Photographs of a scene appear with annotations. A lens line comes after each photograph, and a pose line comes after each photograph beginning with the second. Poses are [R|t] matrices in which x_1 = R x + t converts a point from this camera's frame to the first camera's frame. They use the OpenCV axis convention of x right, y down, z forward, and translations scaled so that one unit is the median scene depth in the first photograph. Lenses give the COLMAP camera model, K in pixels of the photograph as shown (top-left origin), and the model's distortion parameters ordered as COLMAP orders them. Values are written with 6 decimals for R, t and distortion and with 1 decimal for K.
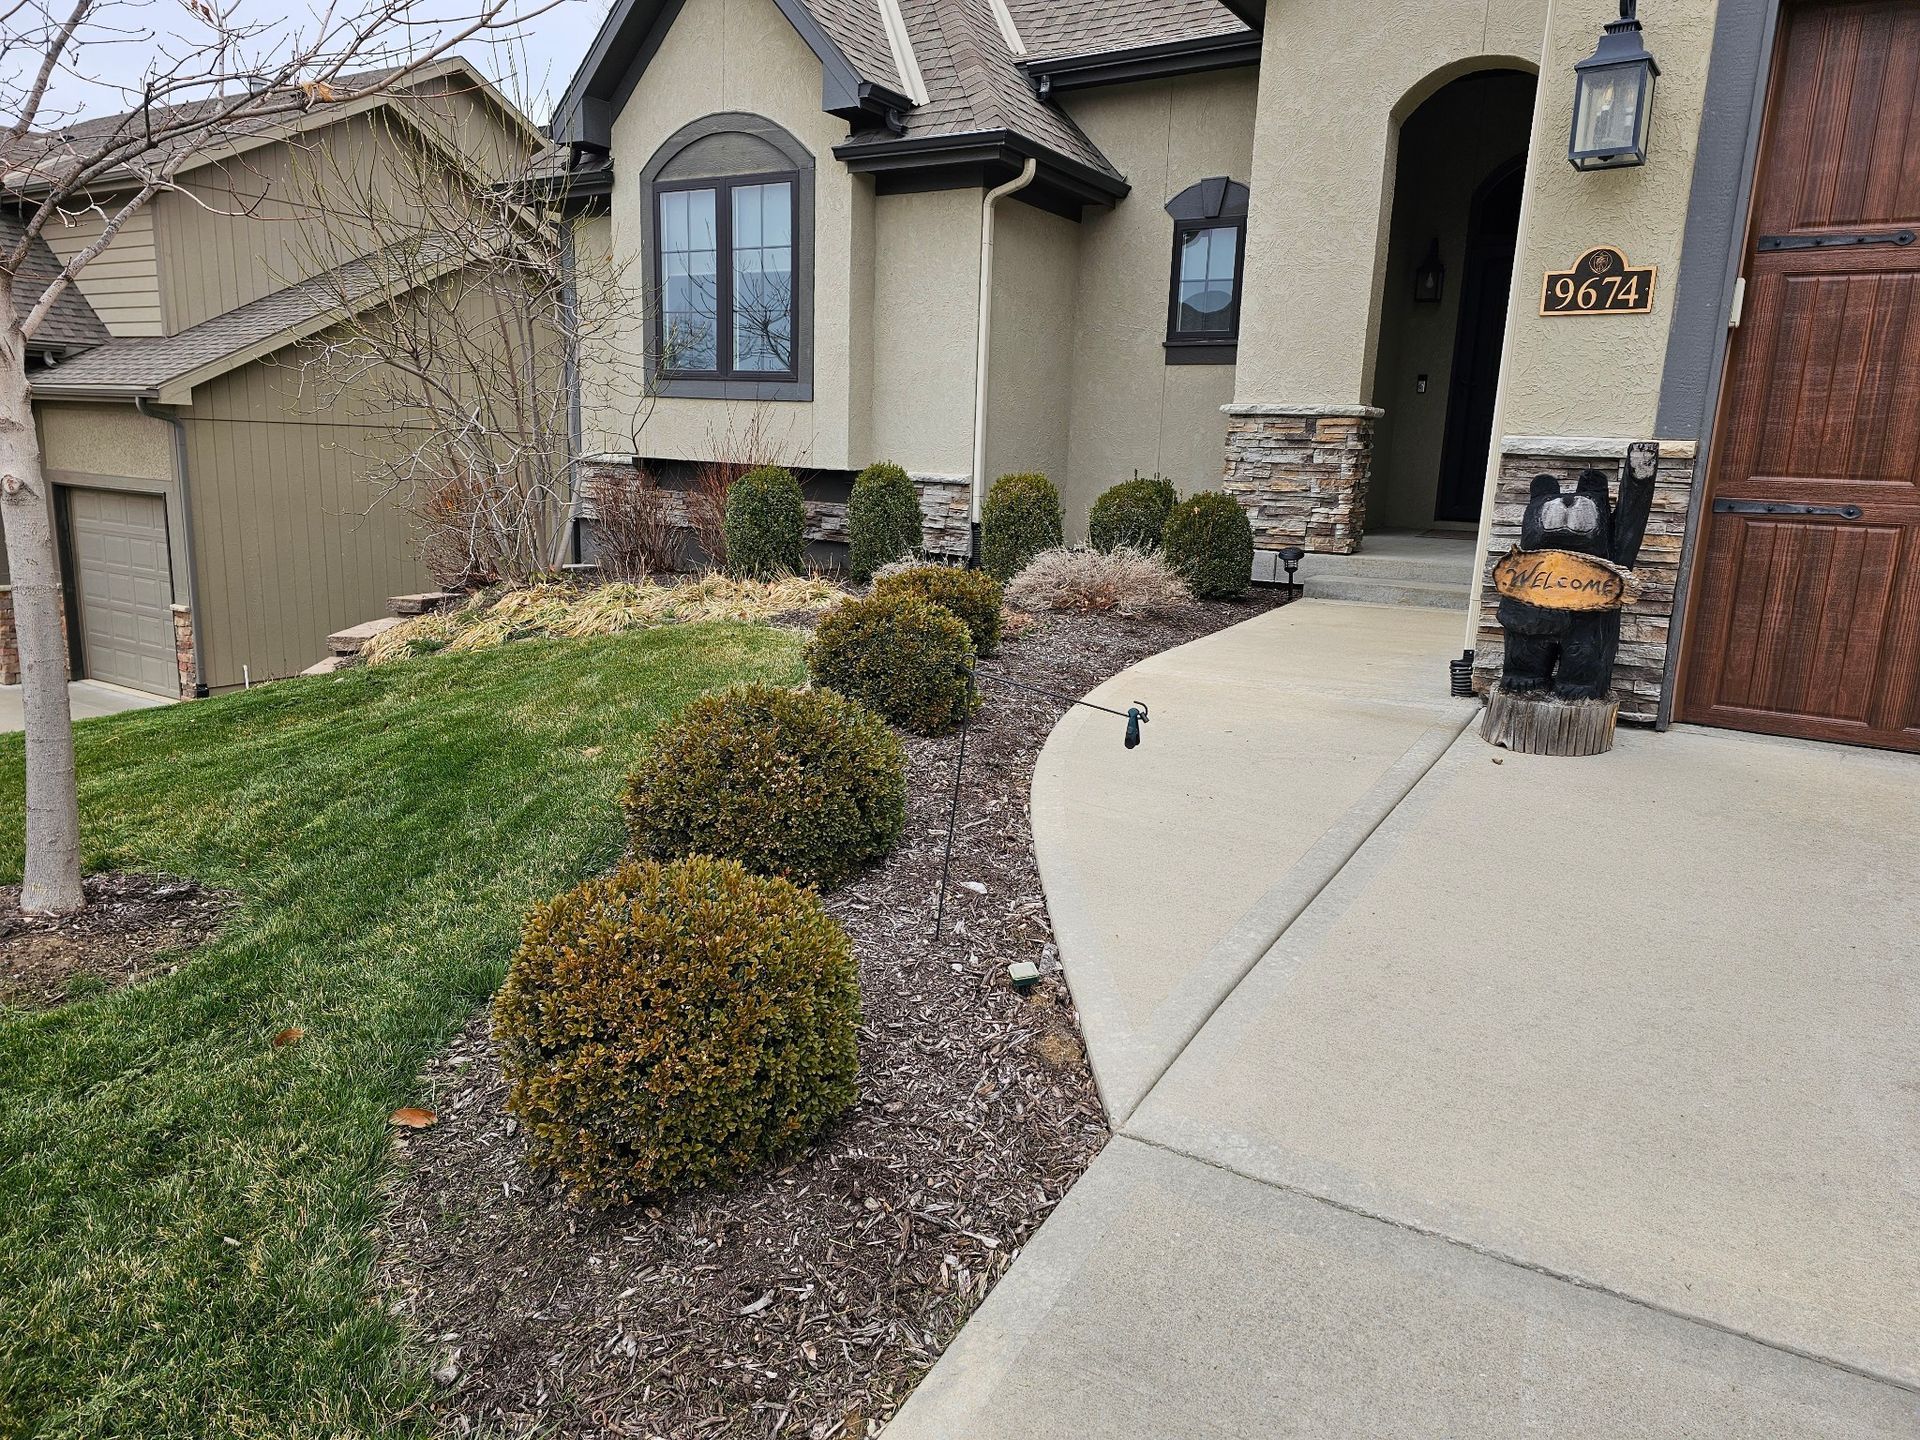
lens RADIAL K [[1286.1, 0, 961.4], [0, 1286.1, 718.6], [0, 0, 1]] dist [0.055100, -0.048517]
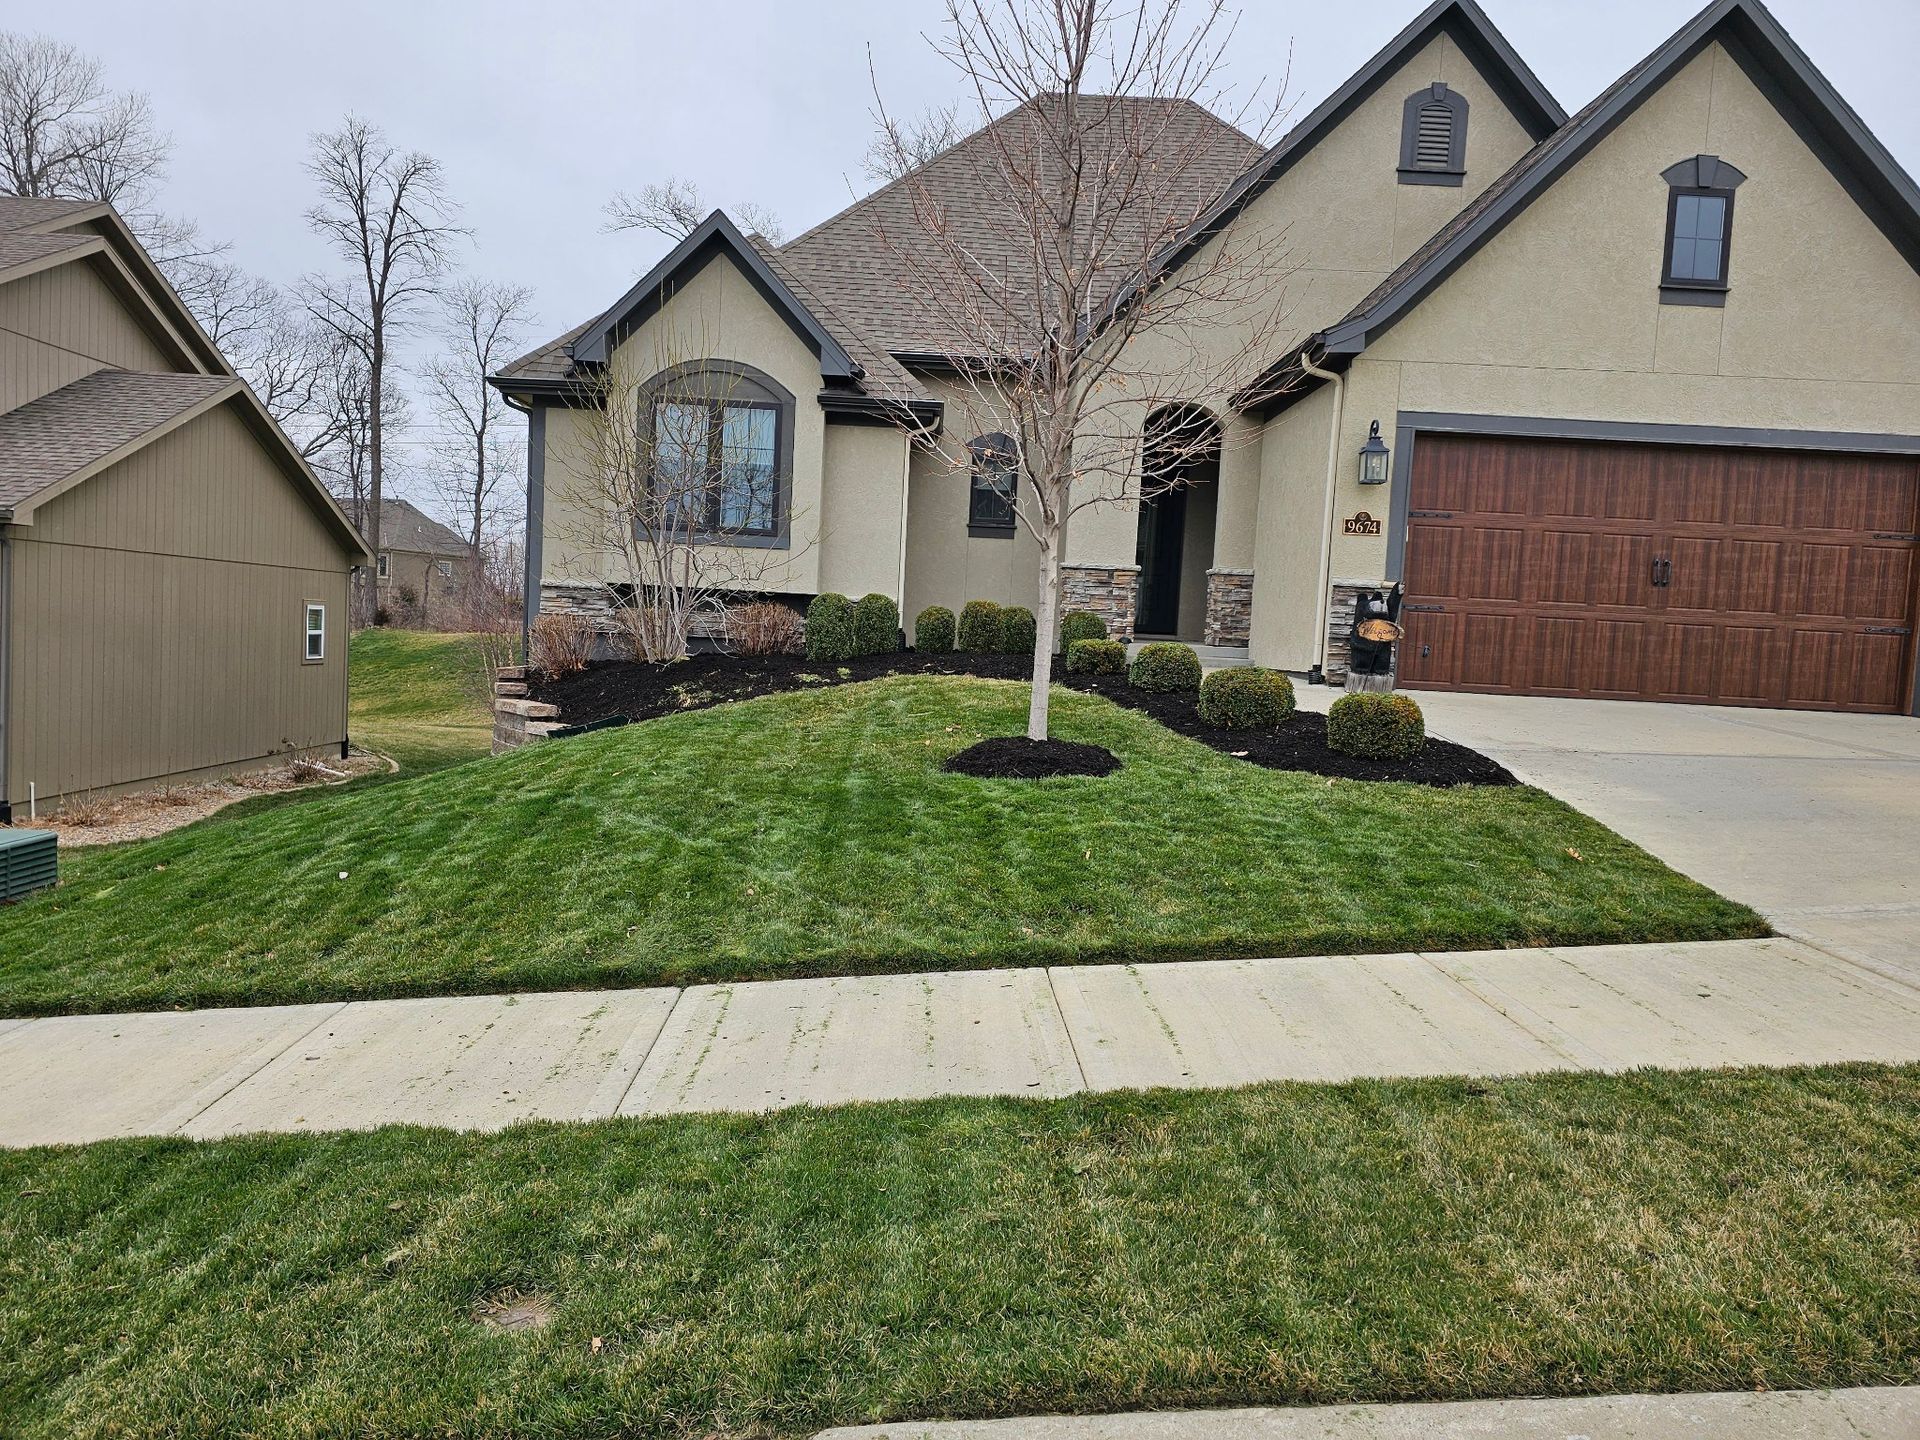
lens RADIAL K [[1285.5, 0, 943.2], [0, 1285.5, 710.7], [0, 0, 1]] dist [0.057595, -0.057545]
pose [[0.841563, -0.024847, 0.539588, -0.944286], [0.092308, 0.990862, -0.098341, 0.128964], [-0.532214, 0.132569, 0.836166, -0.402850]]
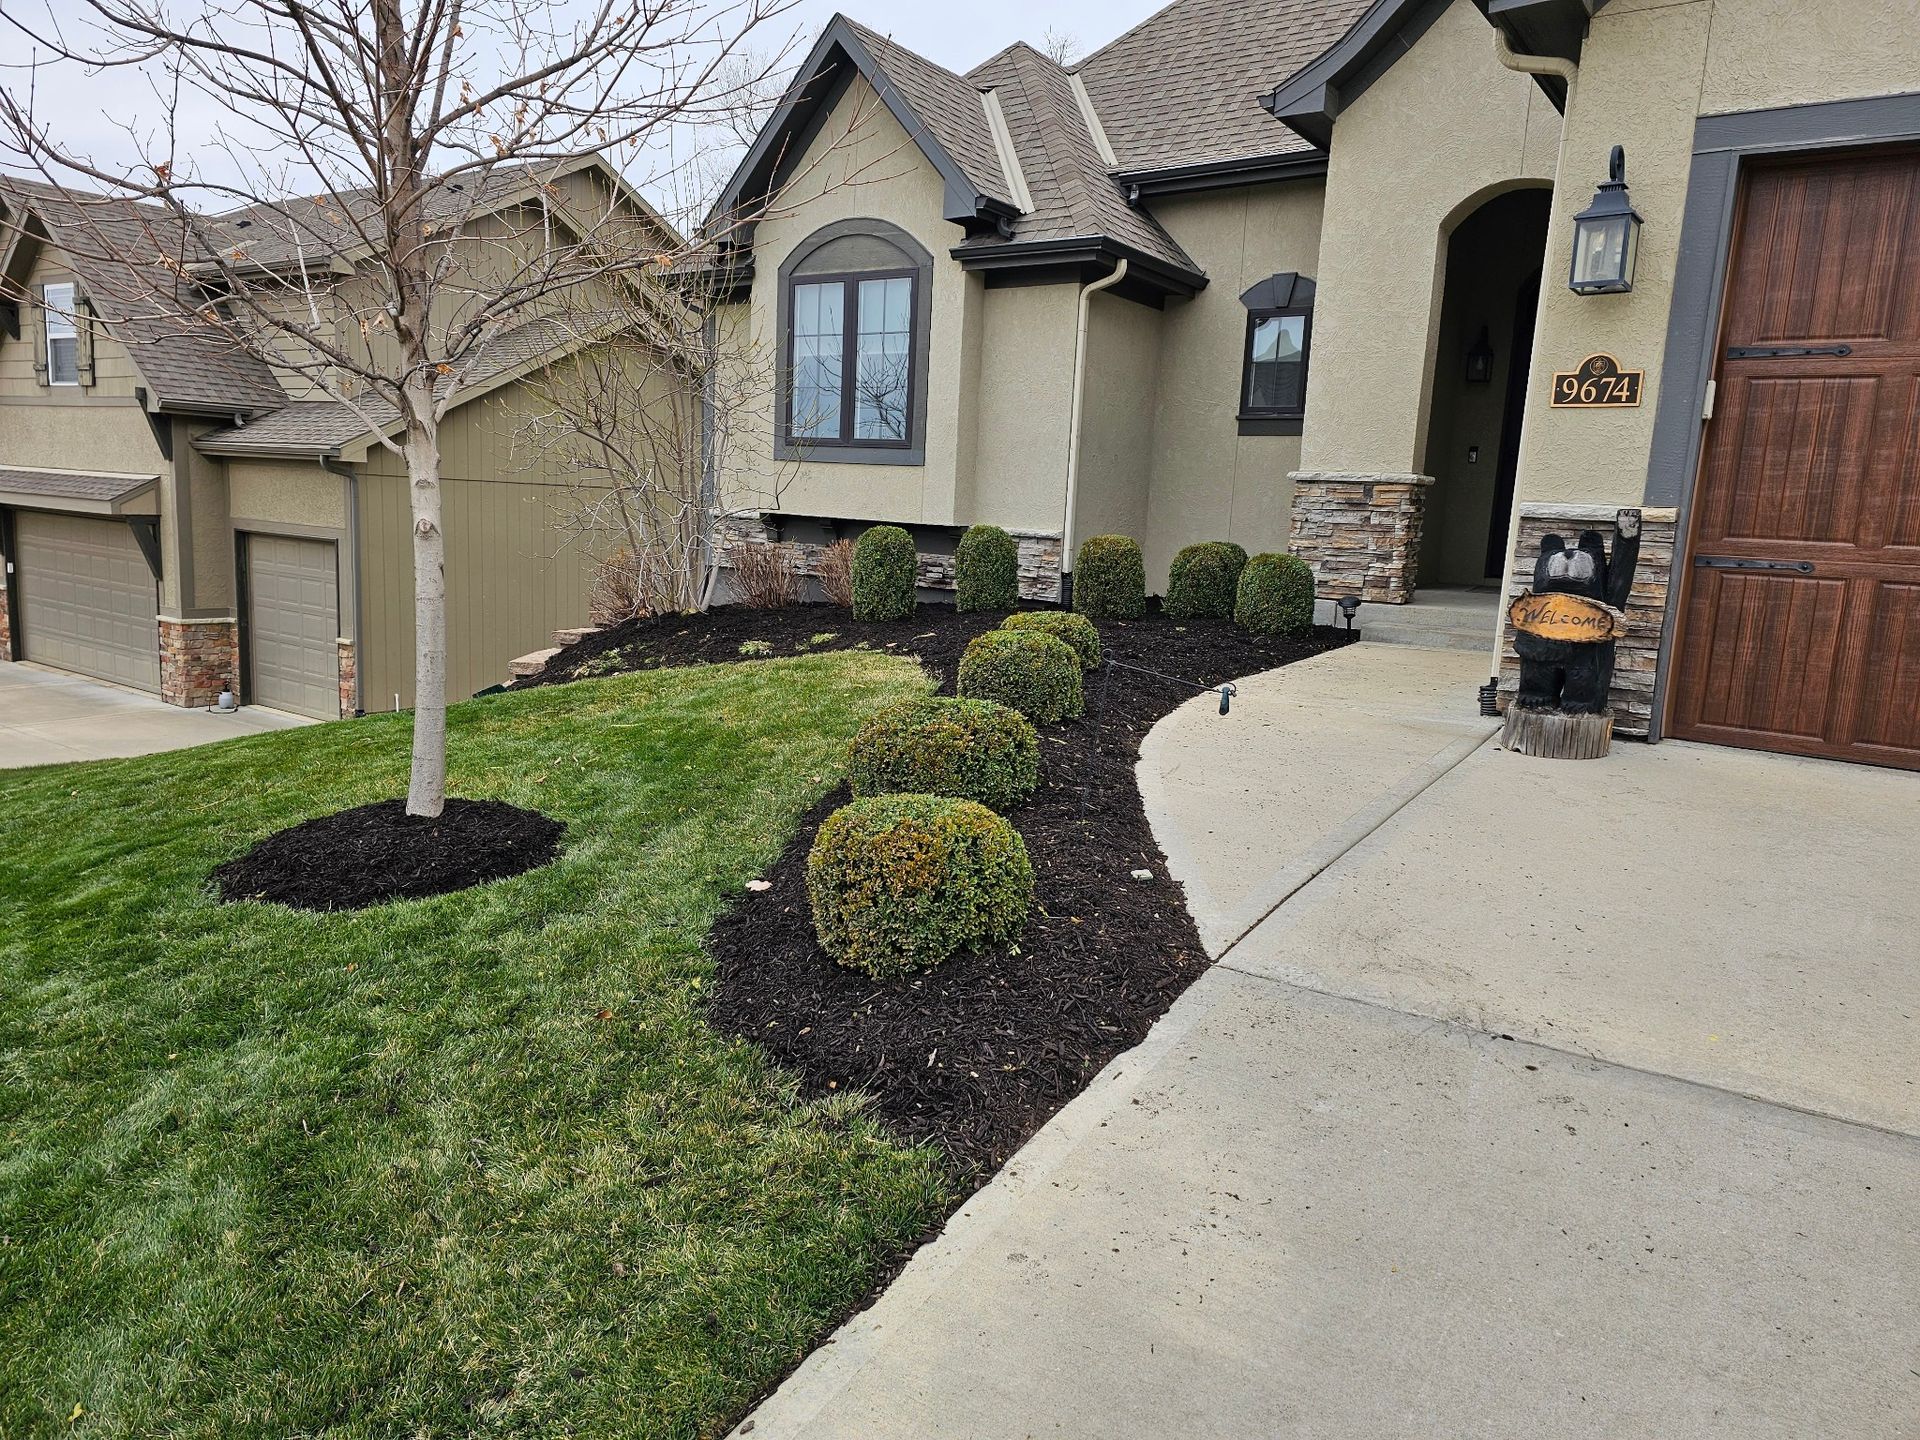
lens RADIAL K [[1285.5, 0, 943.2], [0, 1285.5, 710.7], [0, 0, 1]] dist [0.057595, -0.057545]
pose [[0.997959, 0.021525, -0.060128, -0.030586], [-0.024492, 0.998496, -0.049056, 0.031419], [0.058982, 0.050428, 0.996985, -0.147327]]
